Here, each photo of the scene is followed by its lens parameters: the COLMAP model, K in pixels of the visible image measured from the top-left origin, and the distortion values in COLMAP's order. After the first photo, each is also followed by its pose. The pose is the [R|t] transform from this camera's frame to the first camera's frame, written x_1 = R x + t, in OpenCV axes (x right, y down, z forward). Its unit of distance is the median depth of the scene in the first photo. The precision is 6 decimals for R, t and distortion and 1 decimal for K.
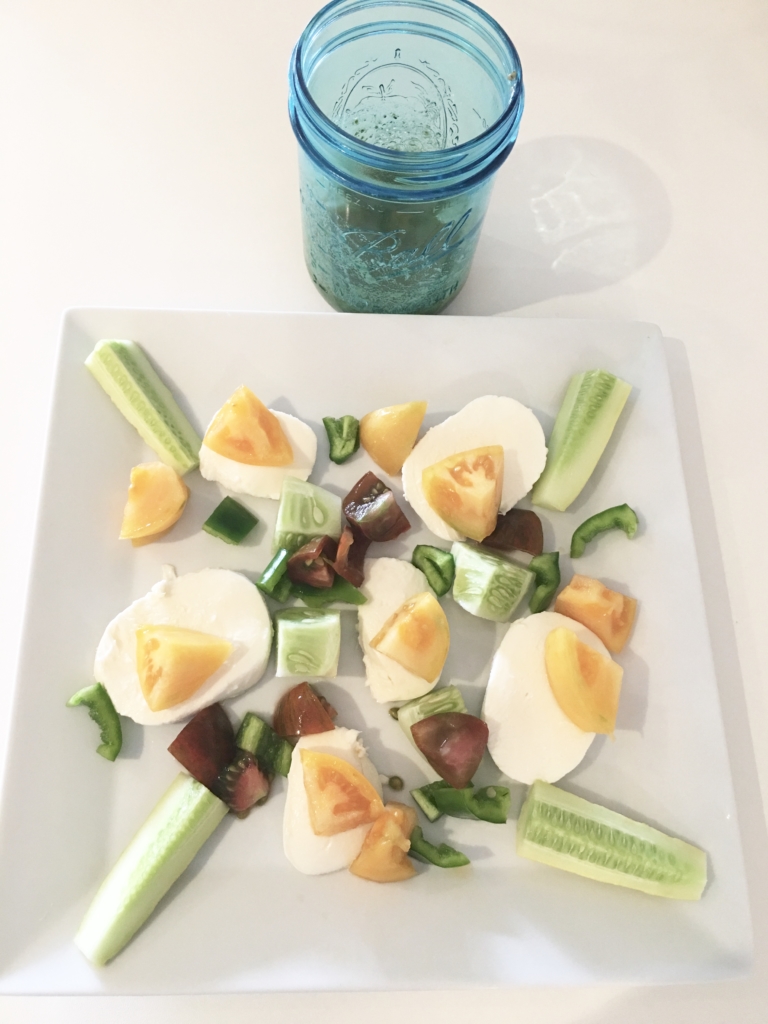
lens RADIAL K [[875.9, 0, 384.0], [0, 875.9, 512.0], [0, 0, 1]] dist [0.086294, -0.165538]
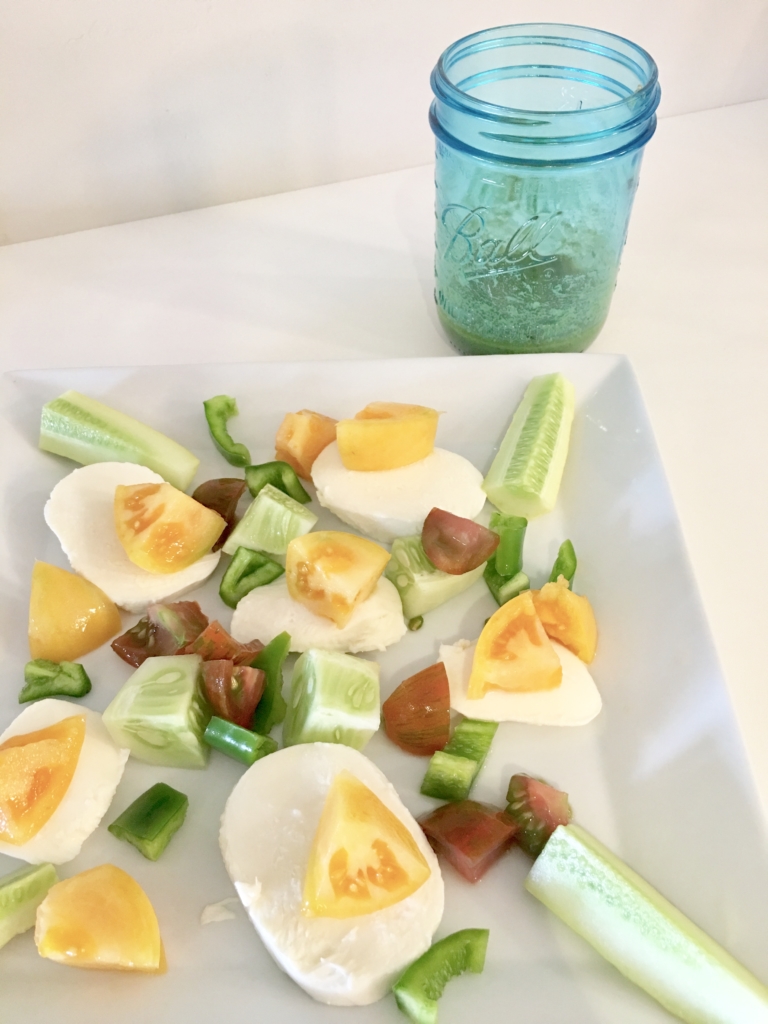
lens RADIAL K [[875.9, 0, 384.0], [0, 875.9, 512.0], [0, 0, 1]] dist [0.086294, -0.165538]
pose [[0.008284, -0.791872, 0.610631, -0.420943], [0.946326, 0.203522, 0.251091, -0.040358], [-0.323108, 0.575775, 0.751055, 0.286347]]
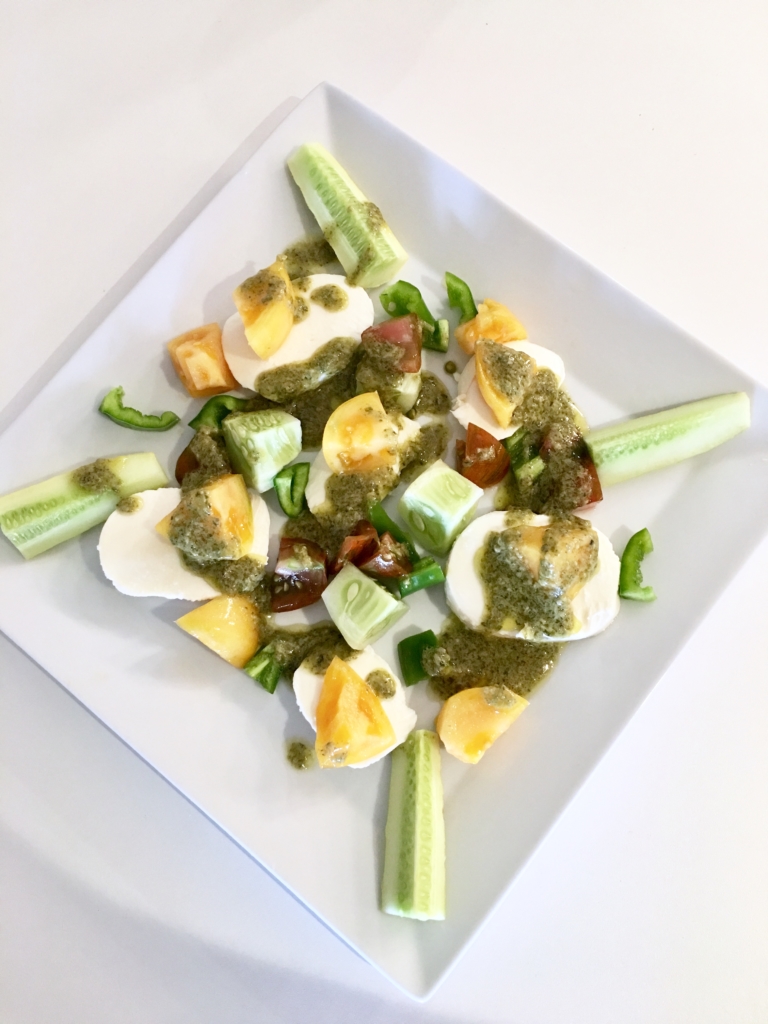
lens RADIAL K [[875.9, 0, 384.0], [0, 875.9, 512.0], [0, 0, 1]] dist [0.086294, -0.165538]
pose [[-0.769649, -0.630286, 0.101887, -0.143361], [0.594923, -0.650043, 0.472770, -0.371157], [-0.231749, 0.424482, 0.875276, 0.113356]]
